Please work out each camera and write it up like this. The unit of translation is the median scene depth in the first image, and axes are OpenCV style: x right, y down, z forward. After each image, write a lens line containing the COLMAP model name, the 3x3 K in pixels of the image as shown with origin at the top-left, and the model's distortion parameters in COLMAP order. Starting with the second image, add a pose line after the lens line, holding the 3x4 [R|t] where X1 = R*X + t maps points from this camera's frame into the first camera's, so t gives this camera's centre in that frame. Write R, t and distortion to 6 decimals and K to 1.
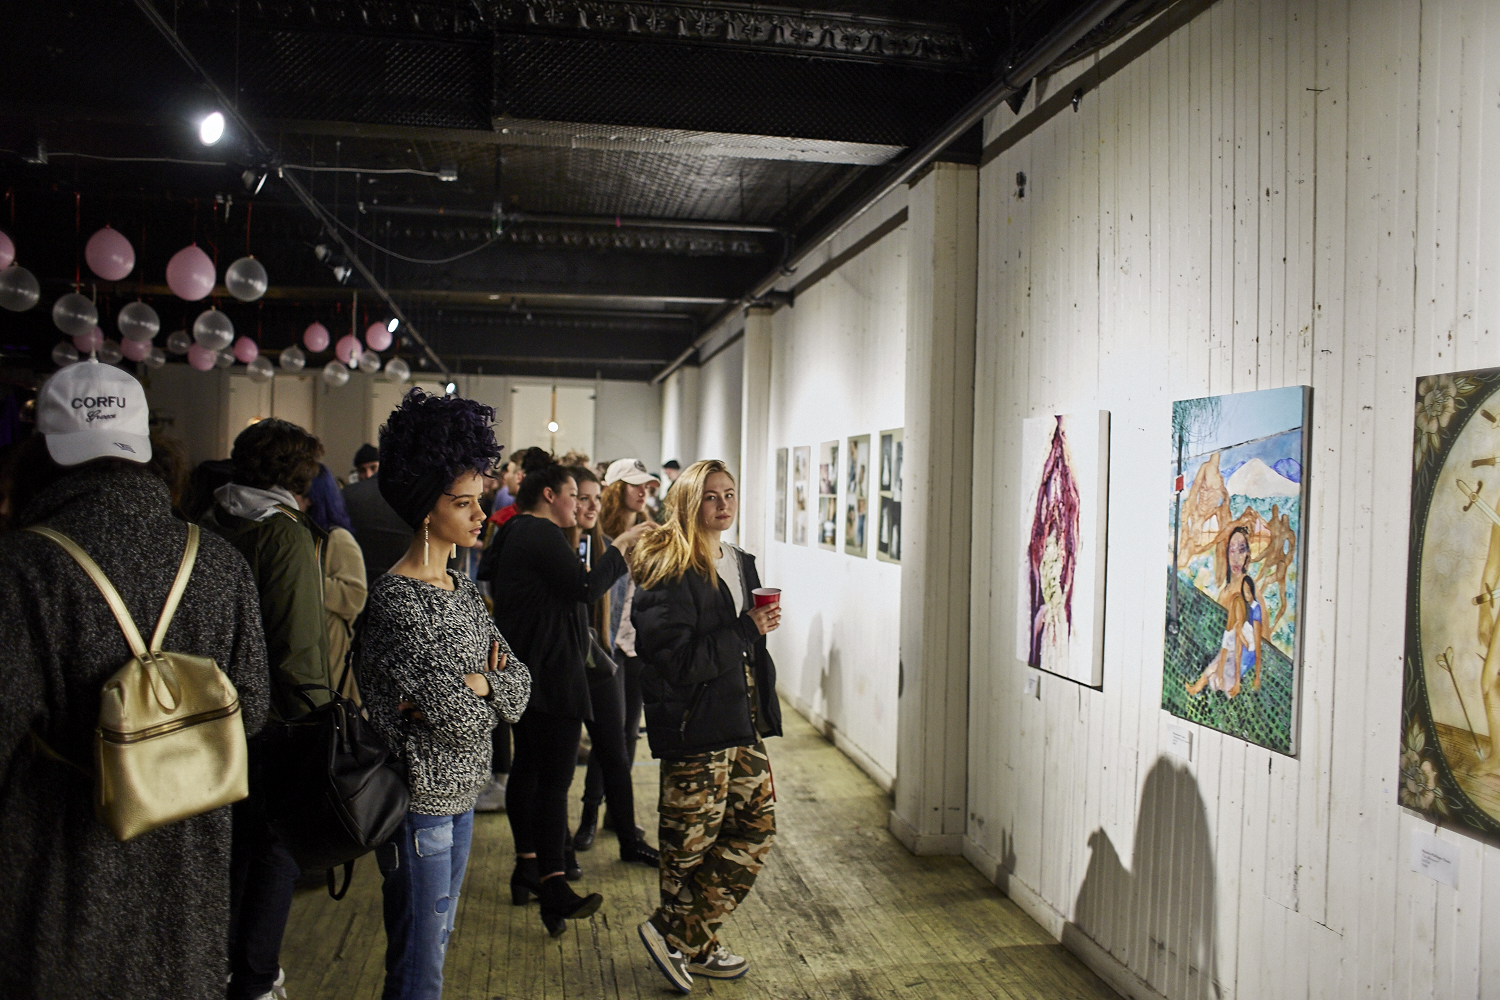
lens RADIAL K [[1194.4, 0, 750.0], [0, 1194.4, 500.0], [0, 0, 1]] dist [-0.102307, 0.141708]
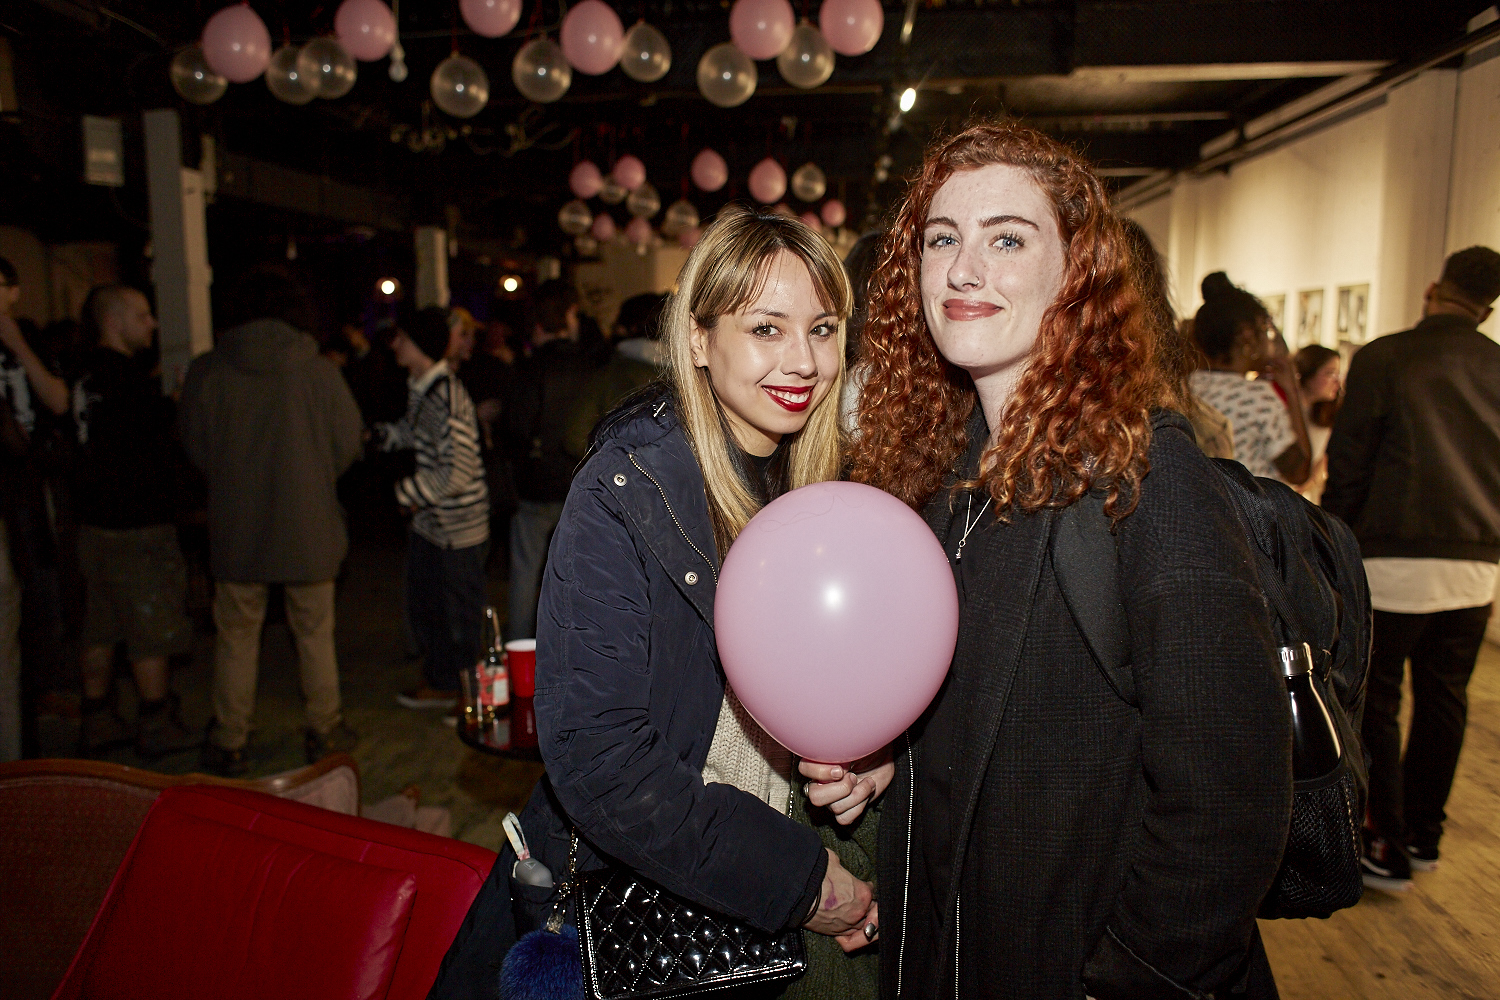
lens RADIAL K [[1194.4, 0, 750.0], [0, 1194.4, 500.0], [0, 0, 1]] dist [-0.102307, 0.141708]
pose [[0.968254, 0.004136, -0.249934, -0.238343], [0.027195, 0.992185, 0.121775, -0.002638], [0.248484, -0.124706, 0.960575, -0.469263]]
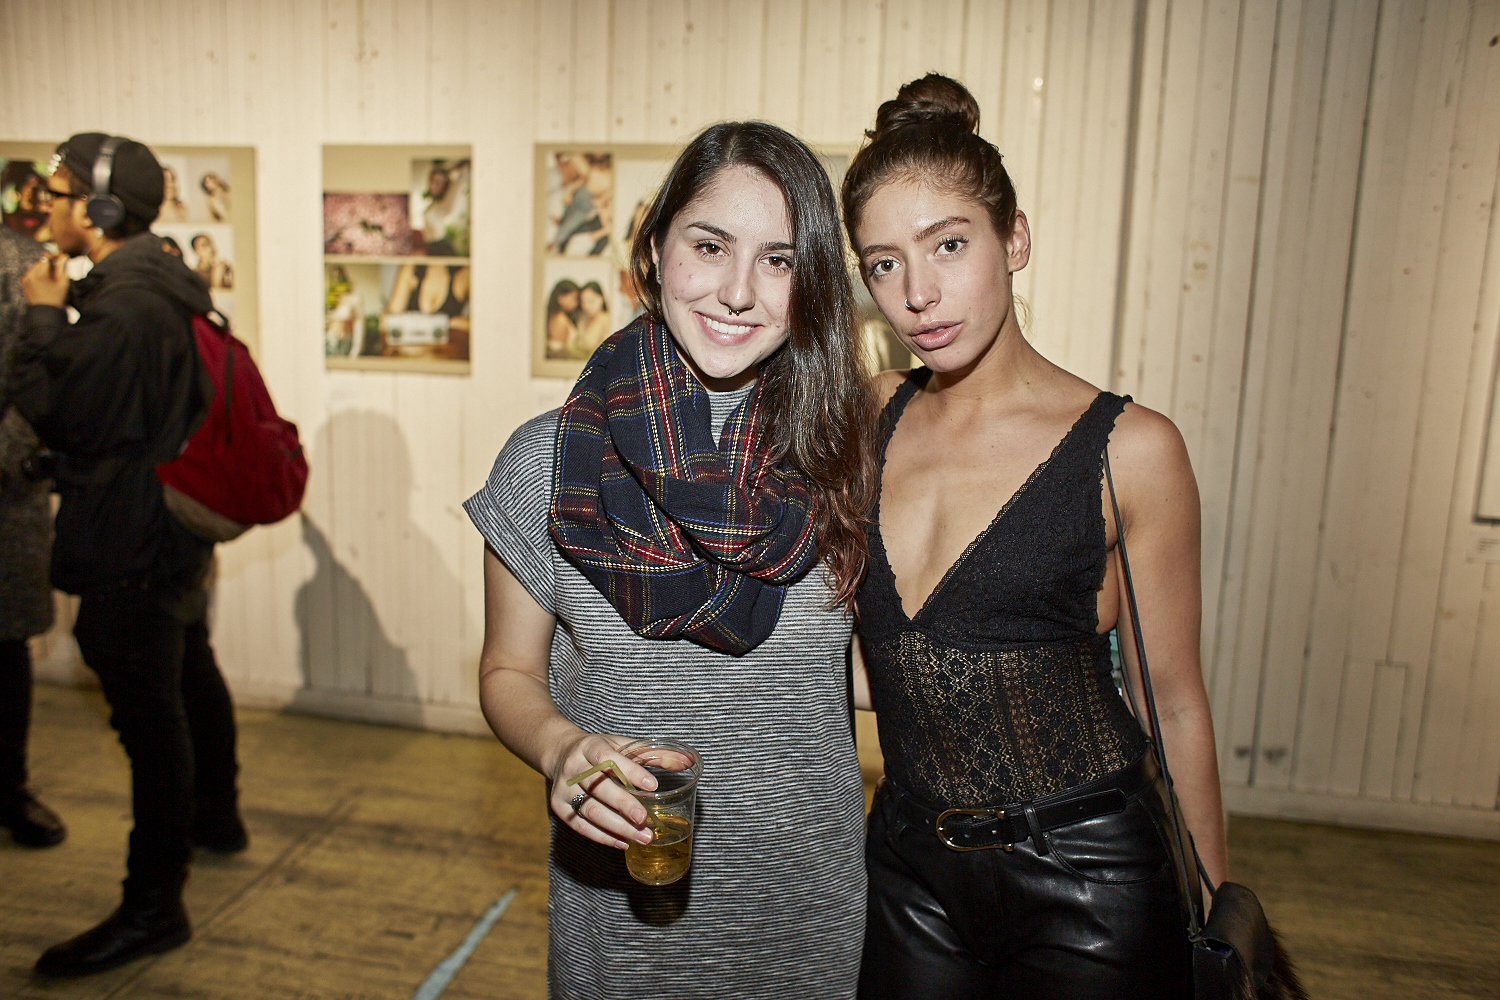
lens RADIAL K [[1194.4, 0, 750.0], [0, 1194.4, 500.0], [0, 0, 1]] dist [-0.102307, 0.141708]
pose [[0.324508, -0.165053, 0.931371, -0.564134], [-0.020125, 0.983230, 0.181255, 0.003700], [-0.945669, -0.077563, 0.315745, 1.132276]]
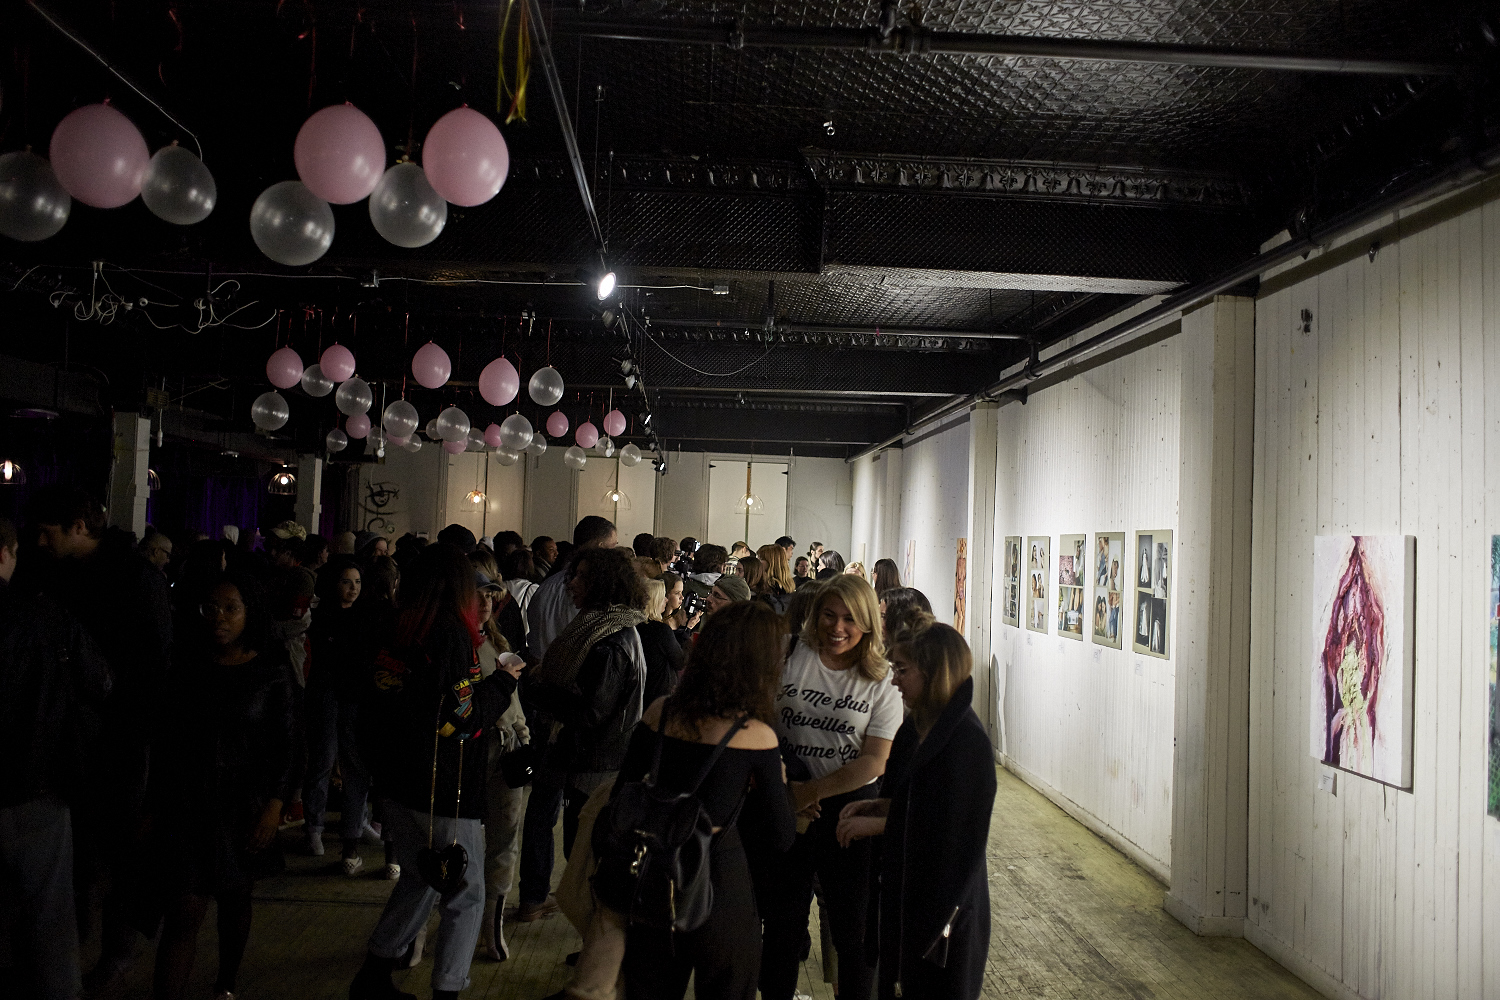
lens RADIAL K [[1194.4, 0, 750.0], [0, 1194.4, 500.0], [0, 0, 1]] dist [-0.102307, 0.141708]
pose [[0.992890, 0.005605, -0.118907, -0.150306], [-0.011610, 0.998688, -0.049875, -0.038953], [0.118472, 0.050901, 0.991652, -0.132433]]
